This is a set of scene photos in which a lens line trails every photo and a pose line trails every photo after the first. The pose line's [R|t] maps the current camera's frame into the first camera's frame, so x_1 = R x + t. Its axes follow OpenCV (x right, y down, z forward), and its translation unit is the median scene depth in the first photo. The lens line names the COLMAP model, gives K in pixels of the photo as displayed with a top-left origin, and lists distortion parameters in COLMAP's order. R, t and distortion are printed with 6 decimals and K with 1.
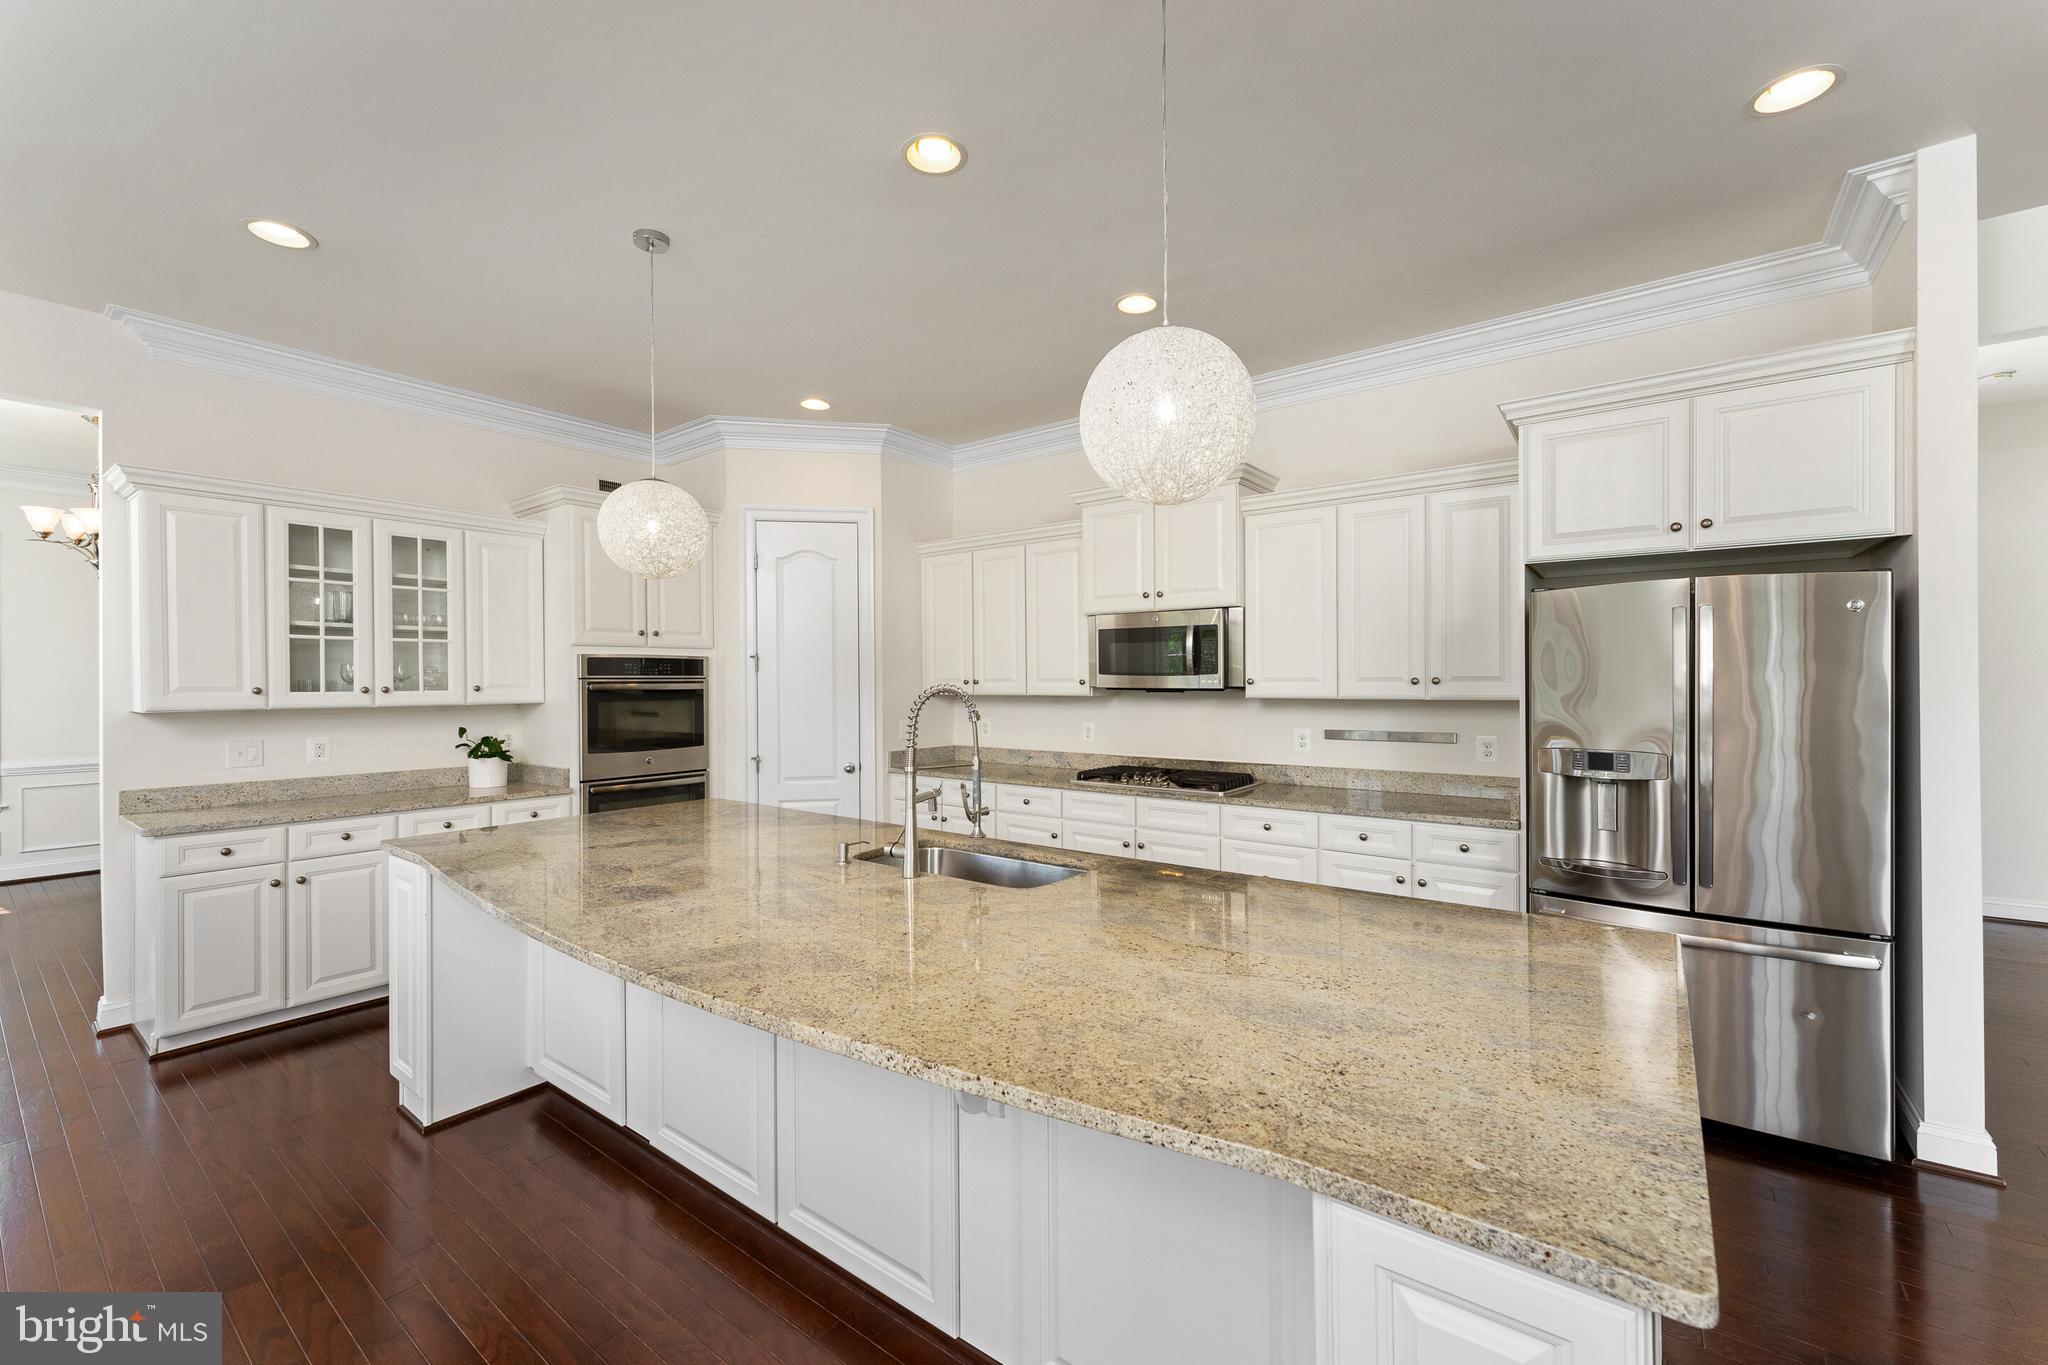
lens RADIAL K [[820.4, 0, 1027.8], [0, 820.4, 680.9], [0, 0, 1]] dist [-0.001285, 0.000029]
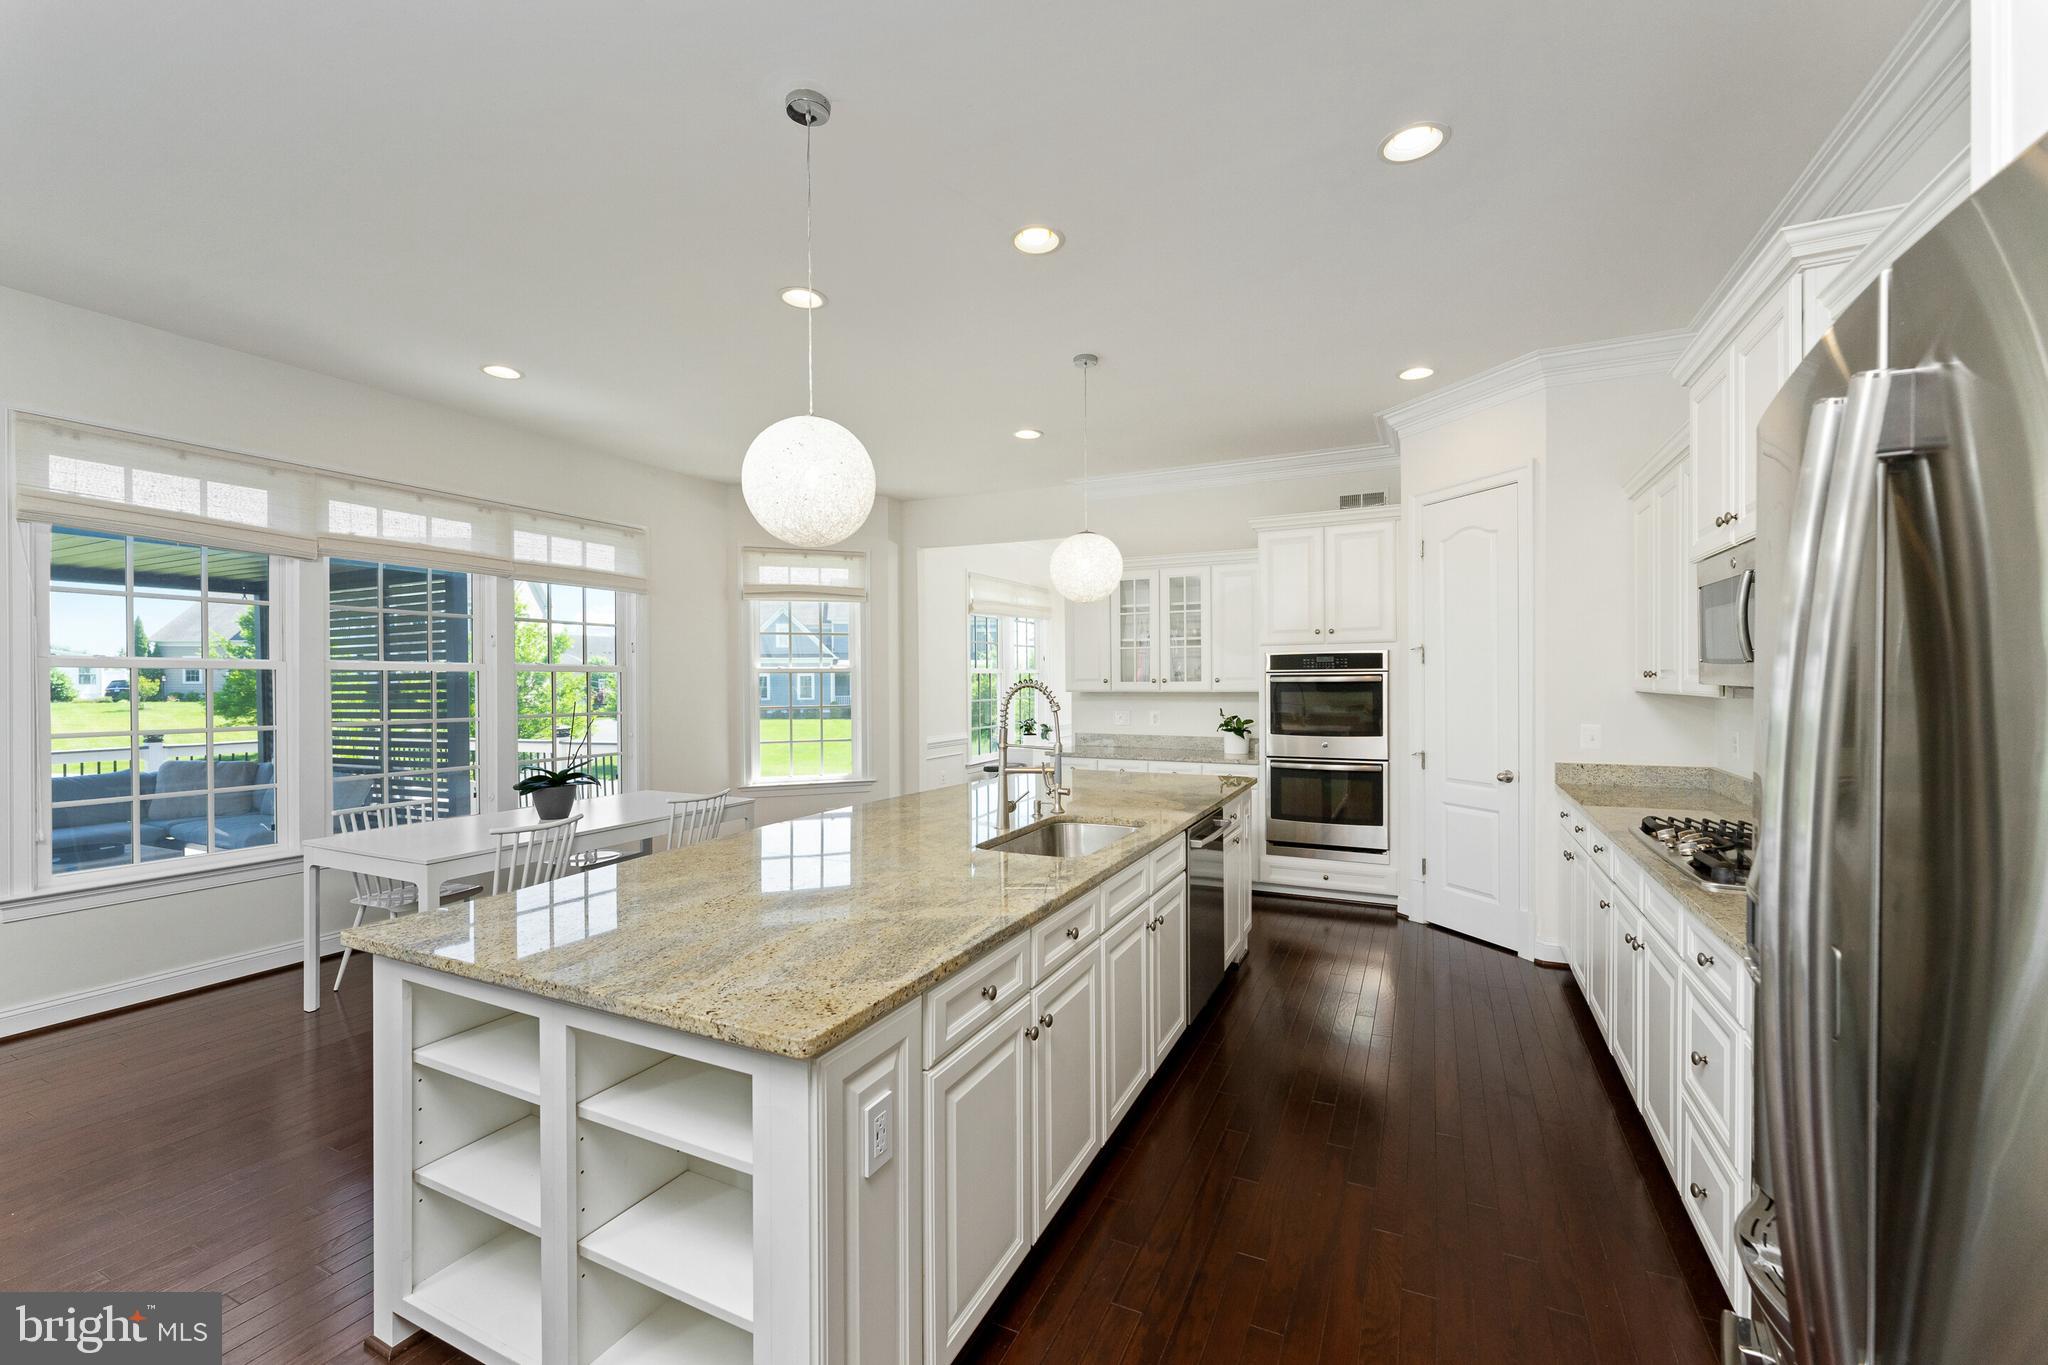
lens RADIAL K [[820.4, 0, 1027.8], [0, 820.4, 680.9], [0, 0, 1]] dist [-0.001285, 0.000029]
pose [[0.191888, 0.006201, -0.981397, 0.607000], [0.006357, 0.999951, 0.007562, -0.001704], [0.981396, -0.007690, 0.191839, 0.423435]]
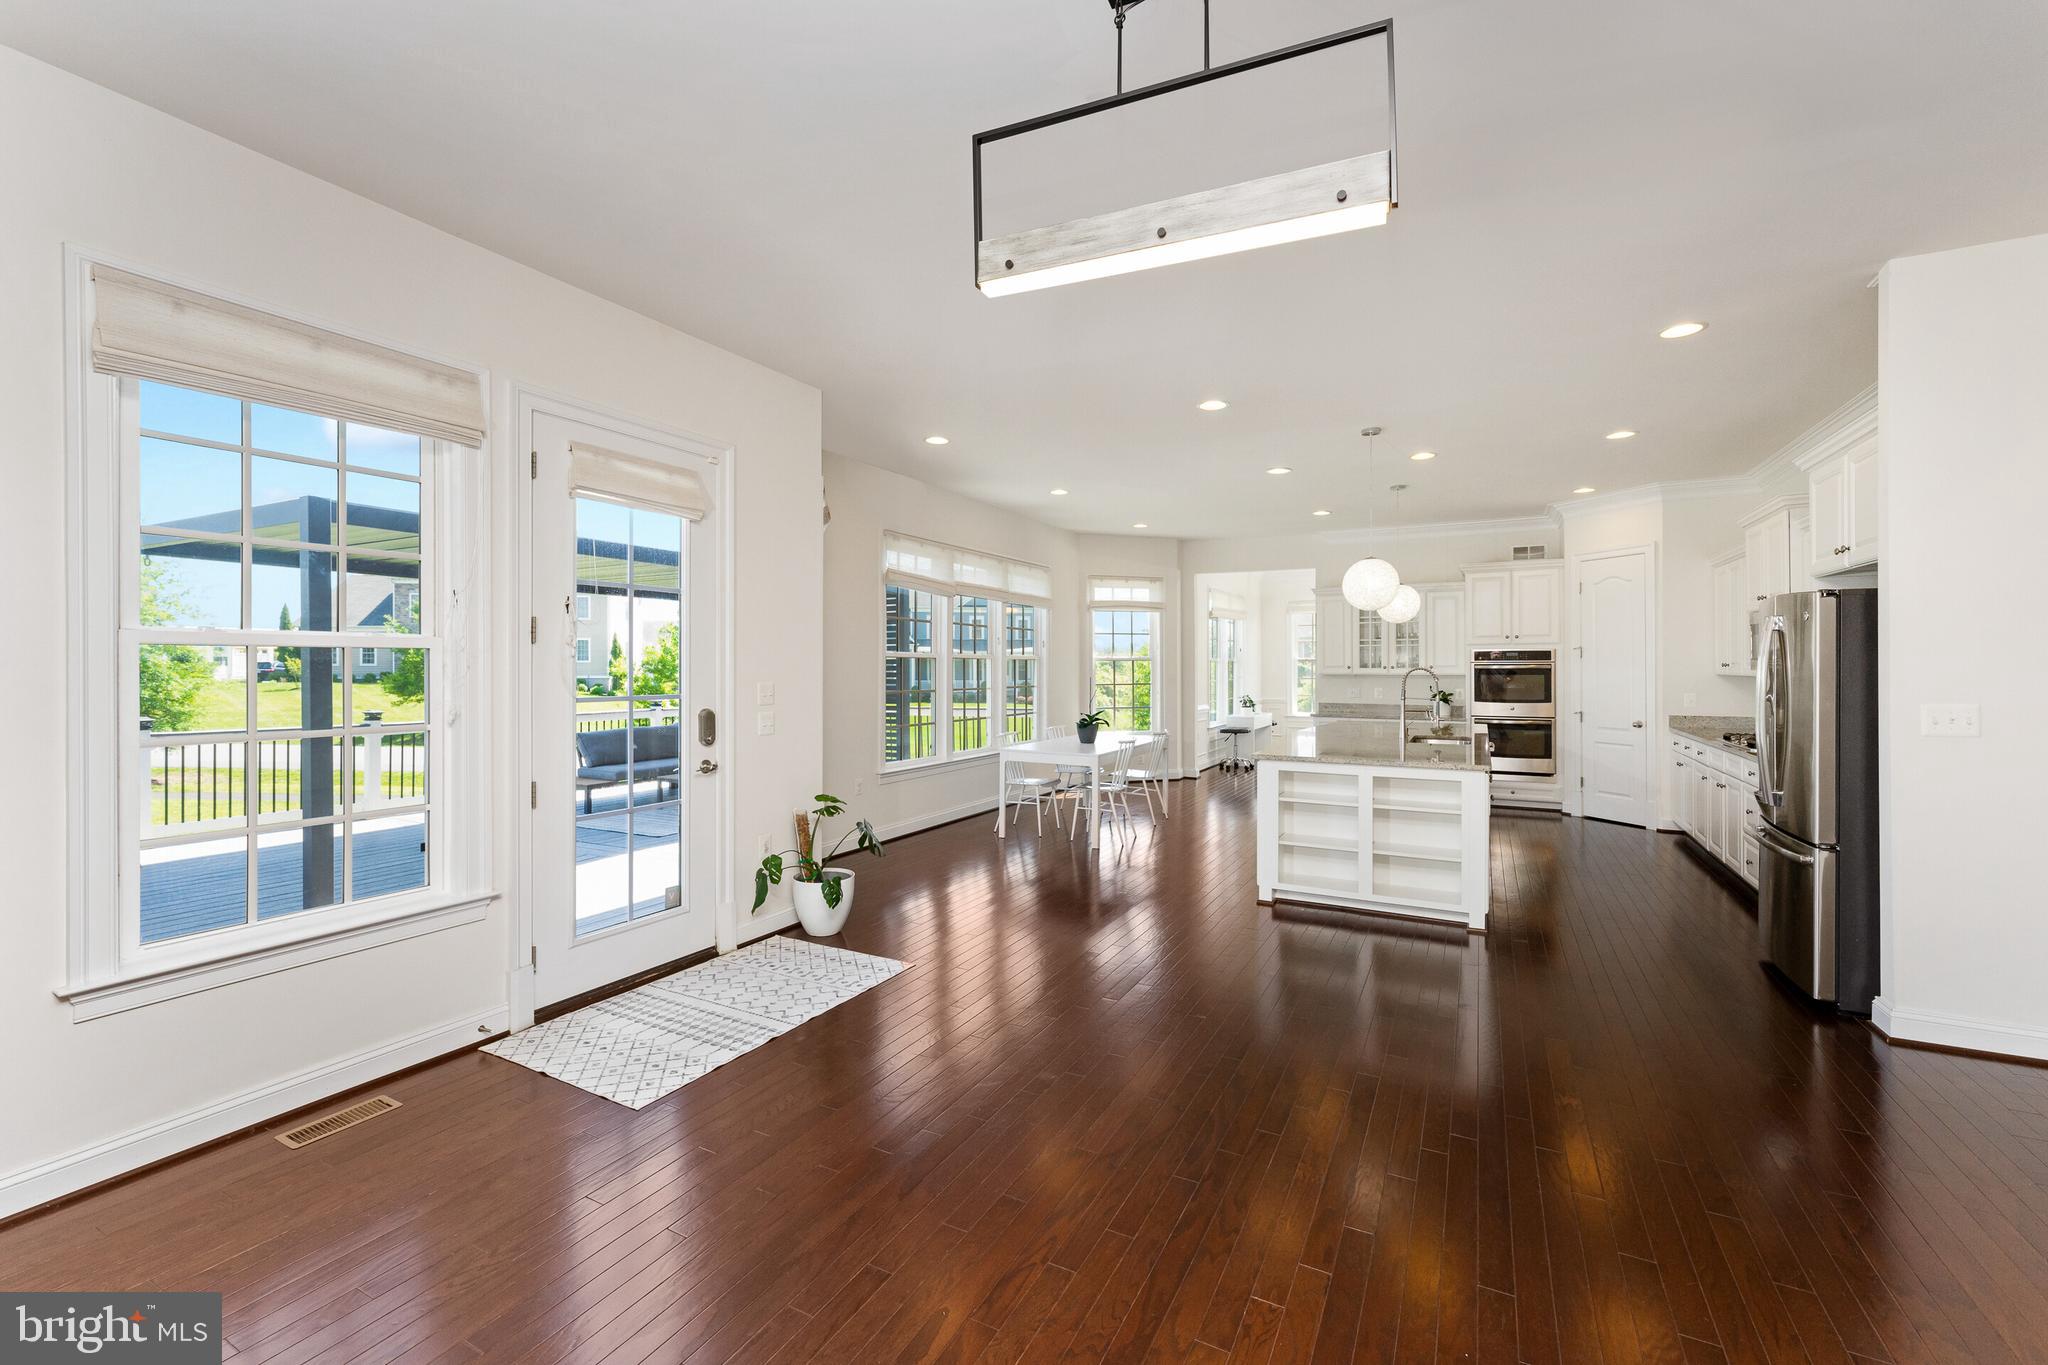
lens RADIAL K [[851.6, 0, 1027.7], [0, 851.6, 662.6], [0, 0, 1]] dist [0.011199, 0.000128]
pose [[0.164861, 0.001387, -0.986316, 1.301163], [0.002746, 0.999994, 0.001866, -0.009403], [0.986313, -0.003016, 0.164857, -0.375175]]
